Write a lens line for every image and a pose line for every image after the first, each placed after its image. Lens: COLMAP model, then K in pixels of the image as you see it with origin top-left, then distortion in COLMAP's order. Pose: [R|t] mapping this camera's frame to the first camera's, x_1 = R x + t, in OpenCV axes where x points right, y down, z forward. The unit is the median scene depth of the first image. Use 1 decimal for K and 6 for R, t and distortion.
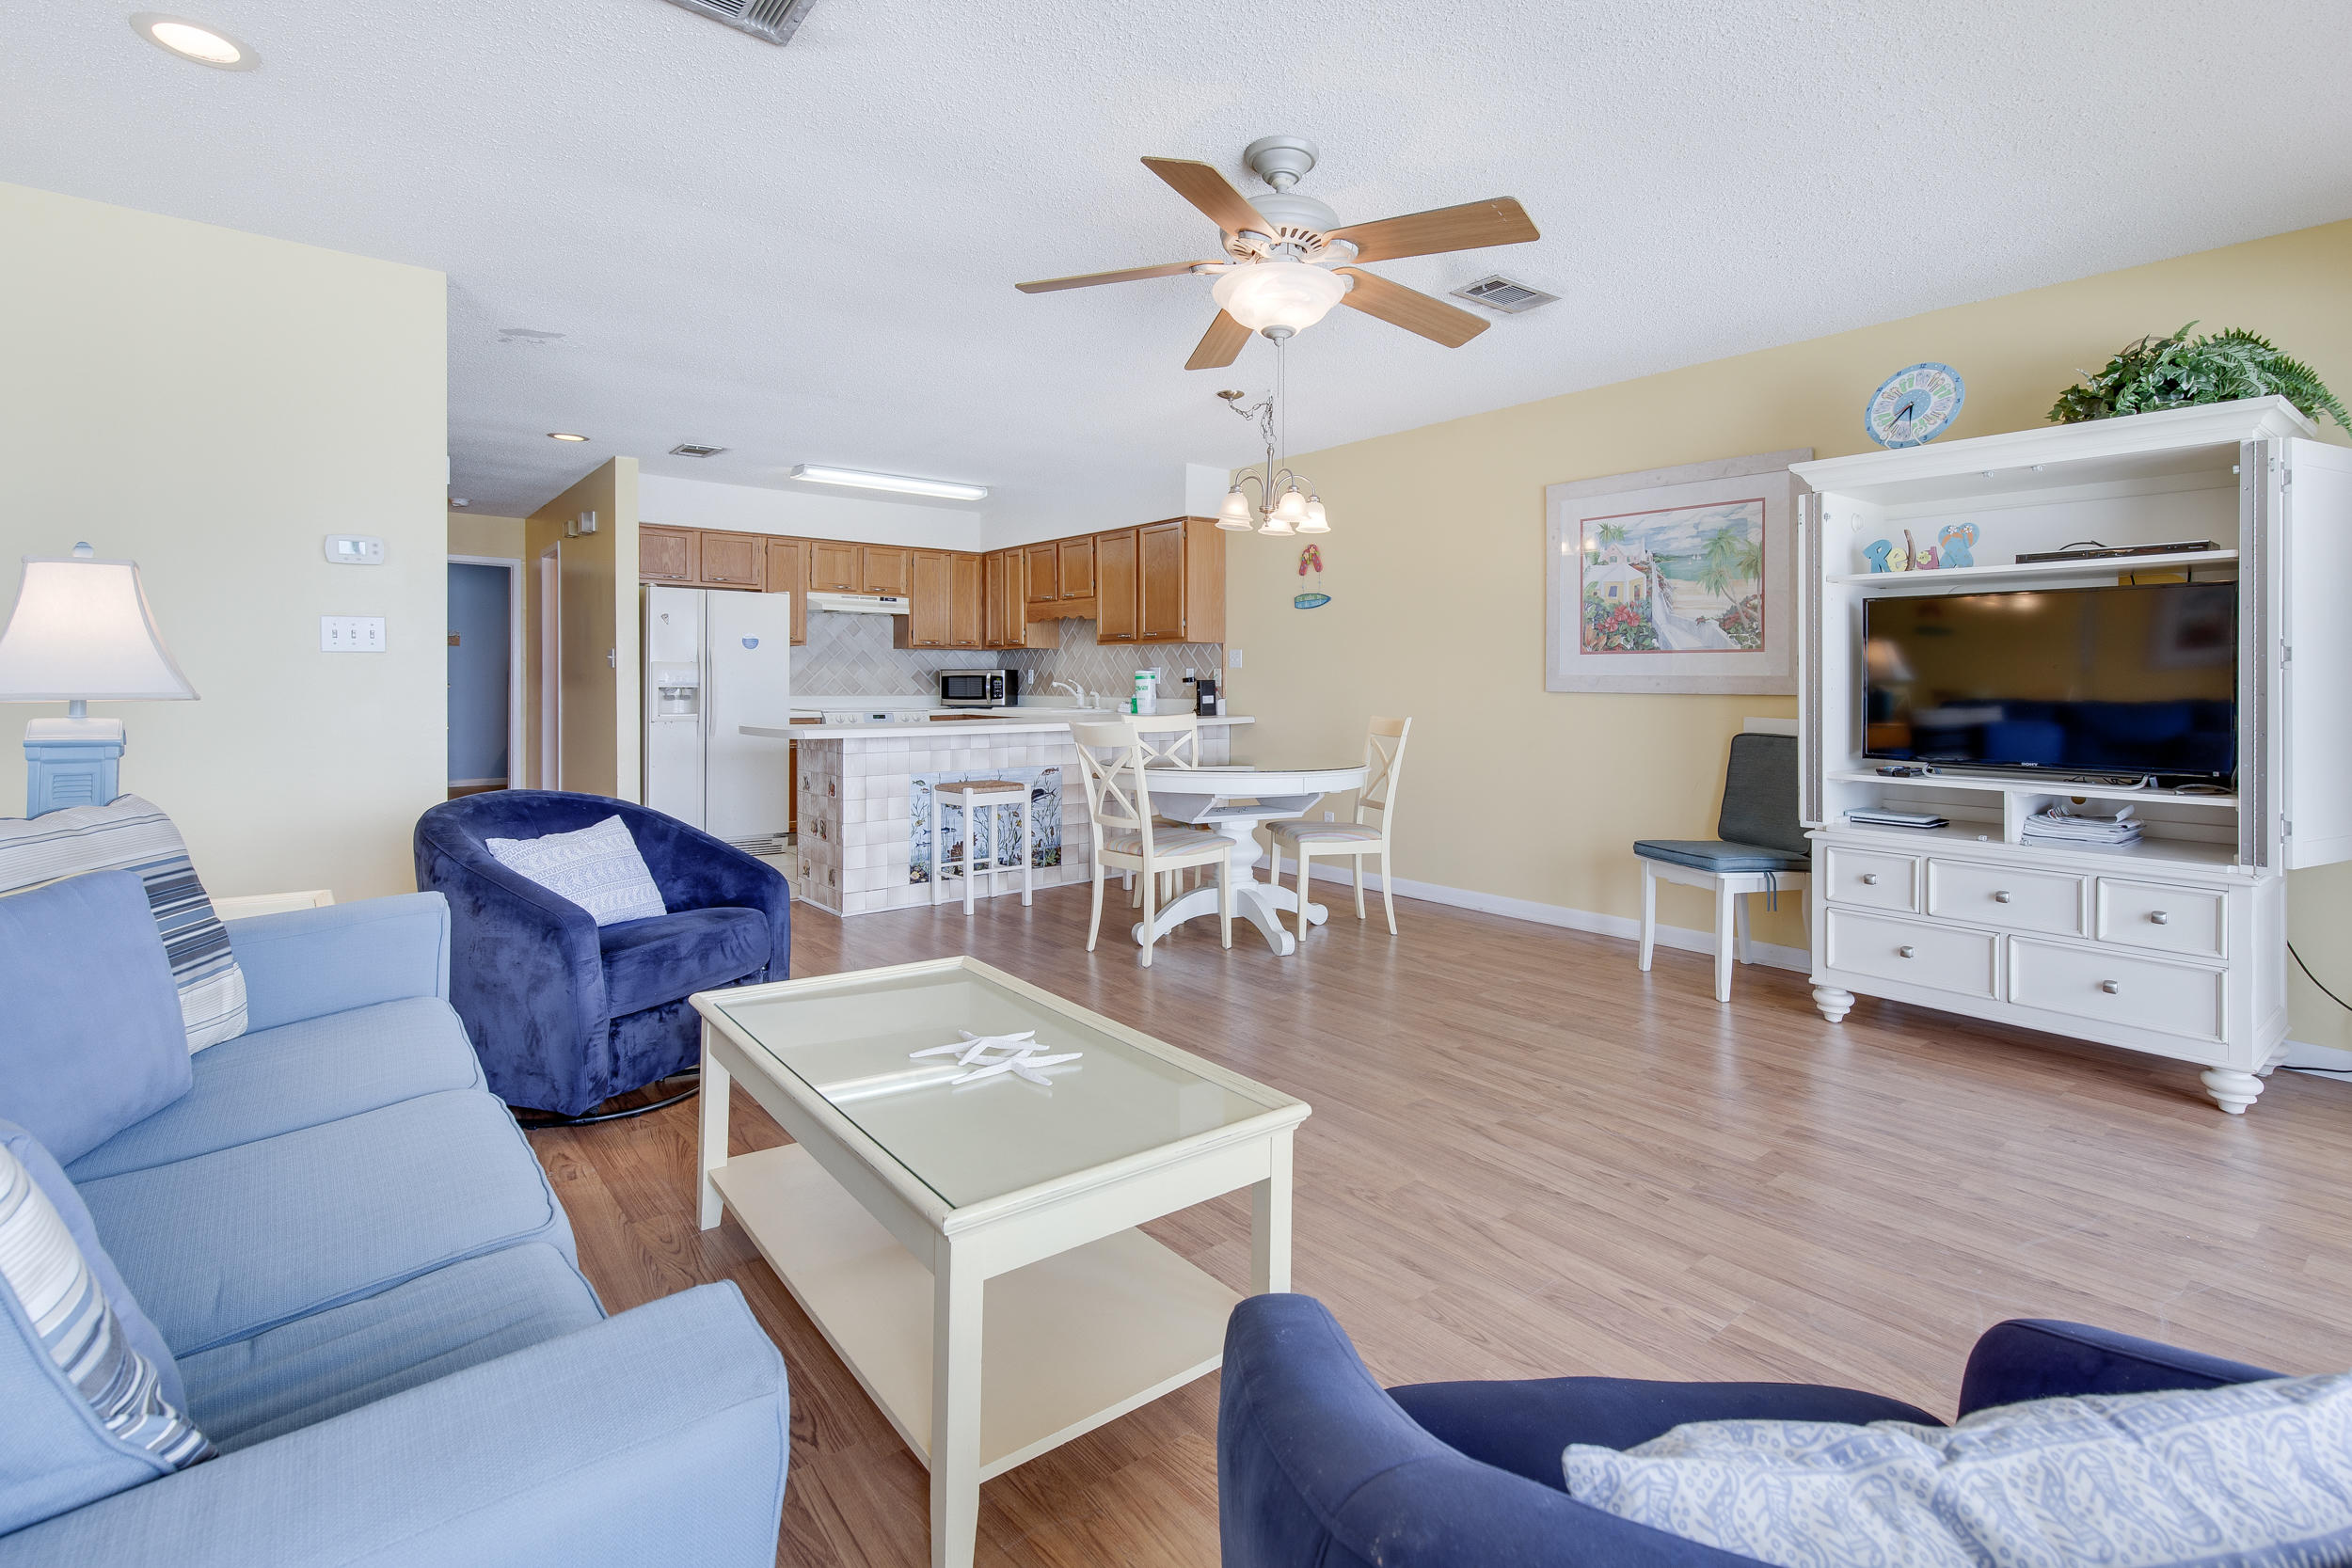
lens RADIAL K [[1096.7, 0, 1203.1], [0, 1096.7, 691.3], [0, 0, 1]] dist [0.022782, -0.000015]
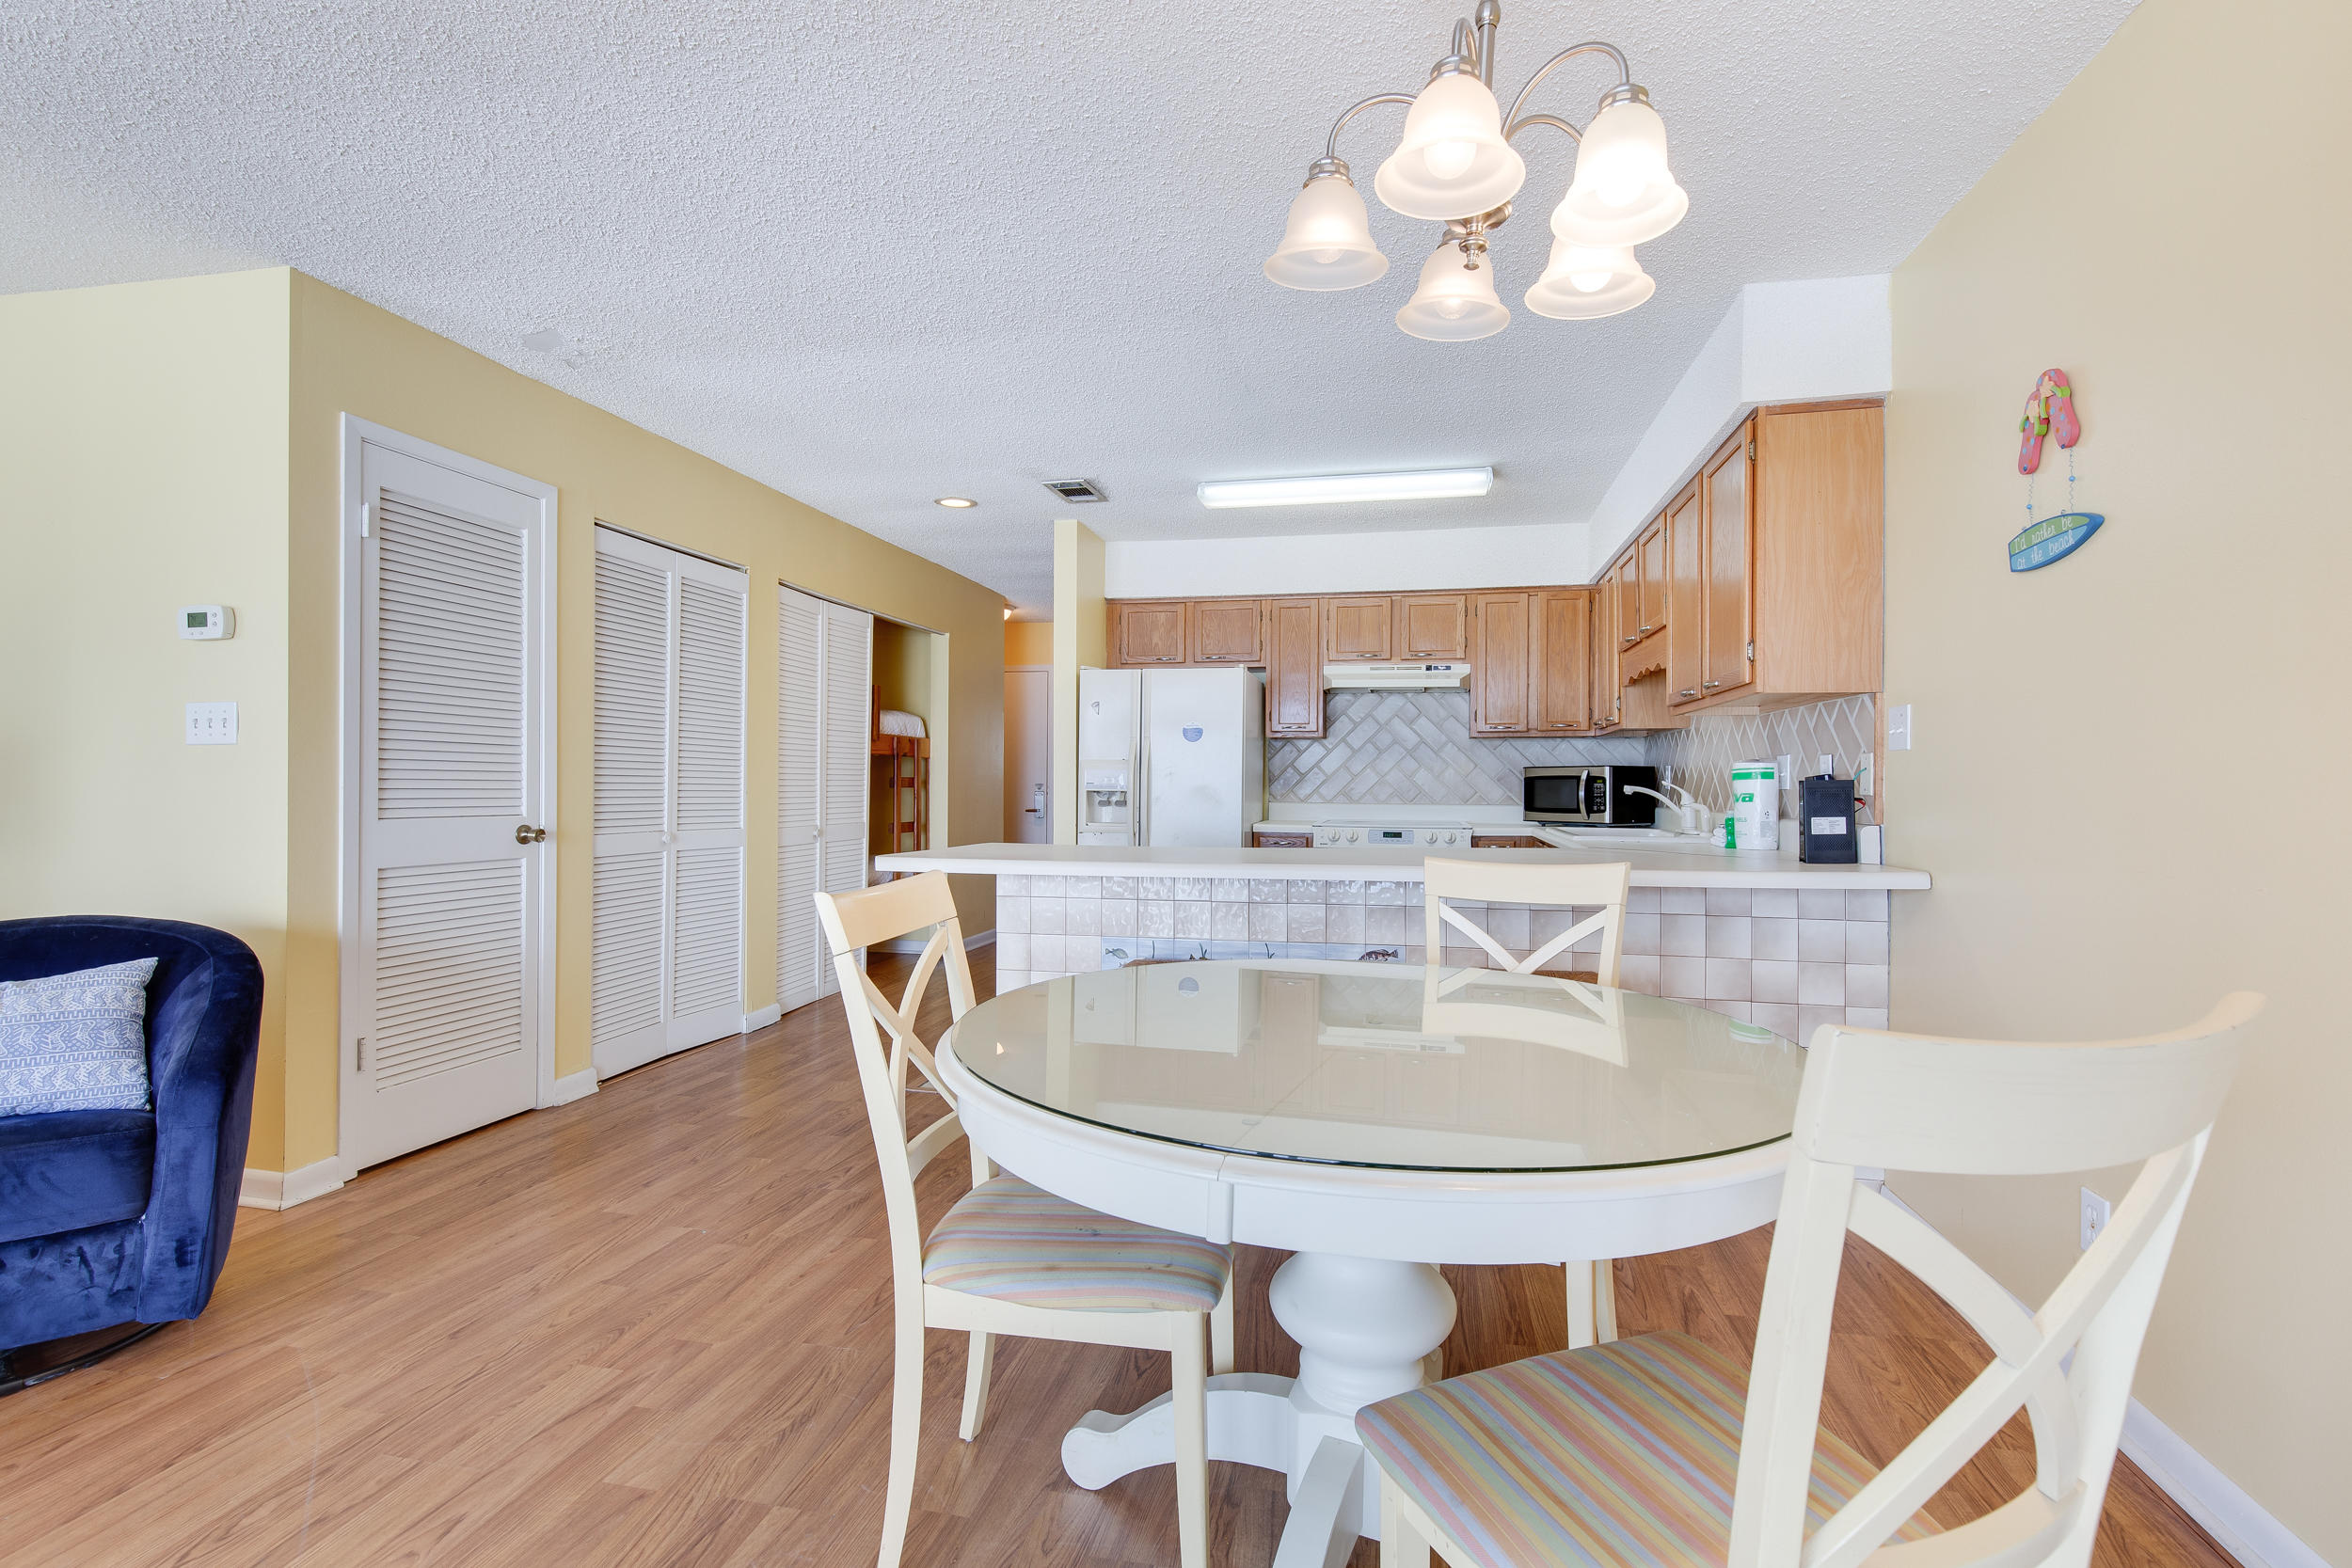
lens RADIAL K [[1054.3, 0, 1205.6], [0, 1054.3, 785.0], [0, 0, 1]] dist [0.000627, 0.000051]
pose [[0.628160, 0.000816, -0.778084, 0.170478], [-0.010343, 0.999920, -0.007301, -0.002720], [0.778015, 0.012634, 0.628118, 0.547249]]
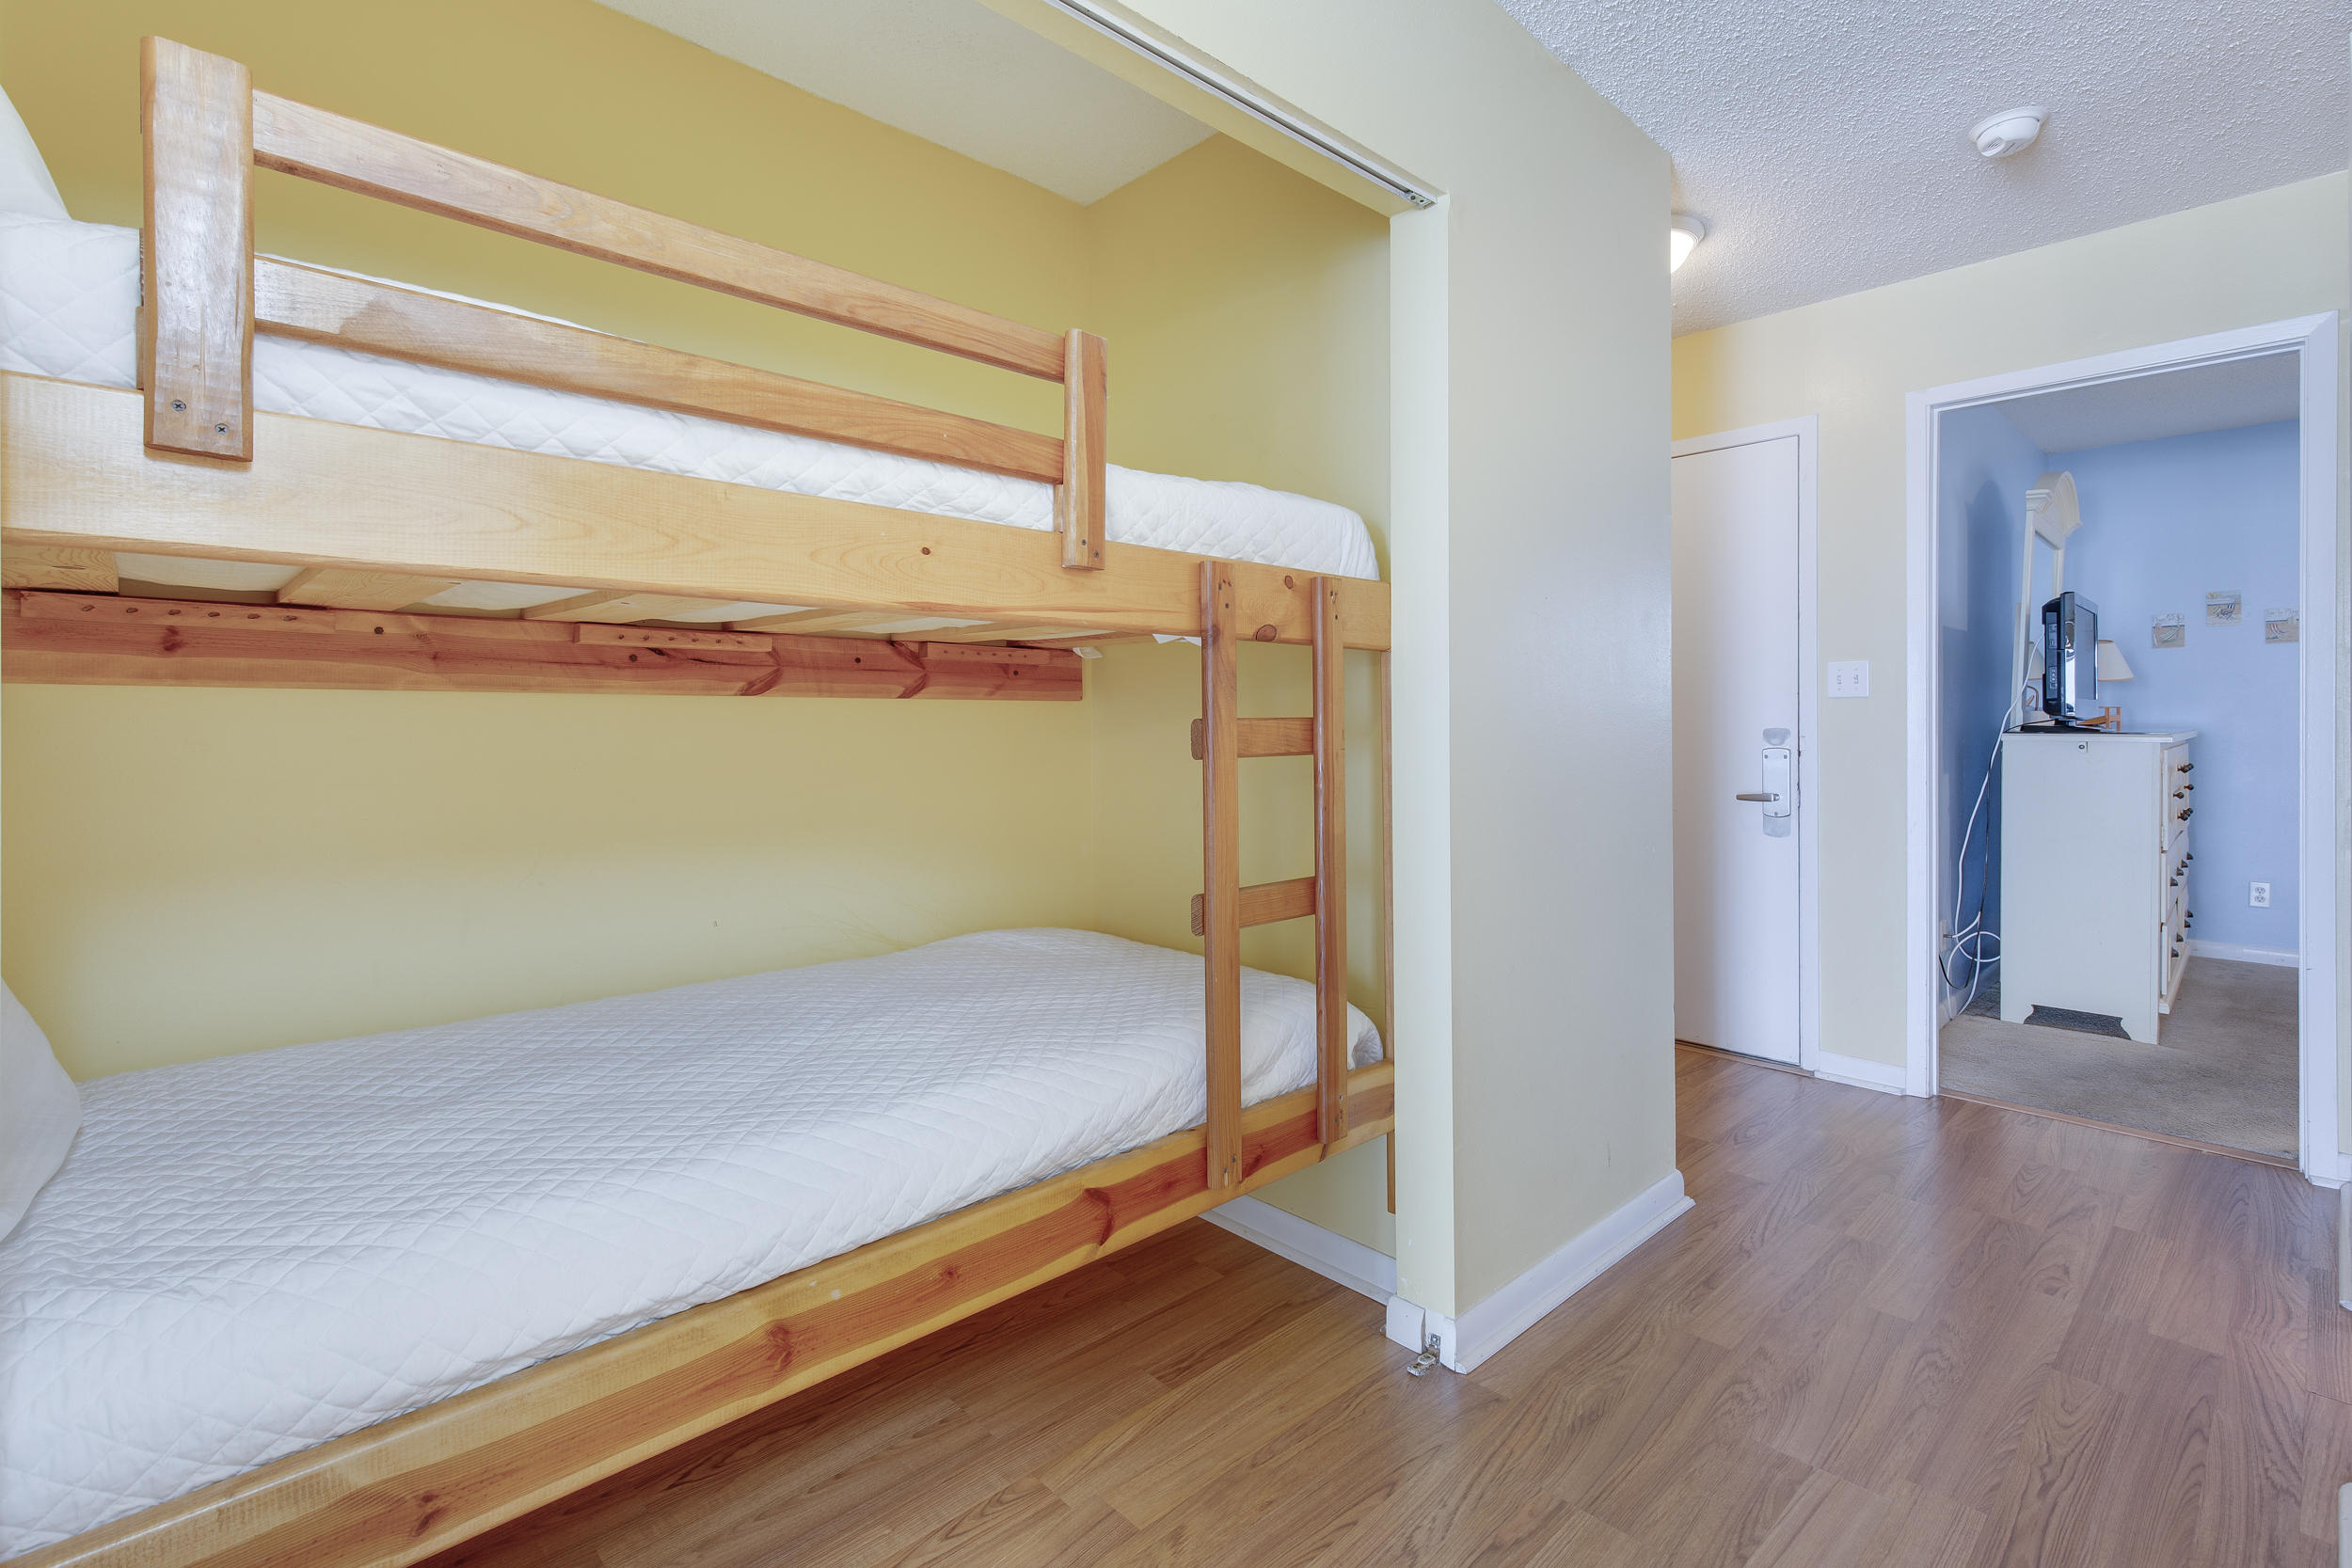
lens RADIAL K [[1090.3, 0, 1202.2], [0, 1090.3, 727.2], [0, 0, 1]] dist [0.015916, -0.000127]
pose [[0.077754, -0.000776, -0.996972, -0.451742], [-0.000668, 0.999999, -0.000831, -0.011065], [0.996972, 0.000731, 0.077753, 0.881468]]
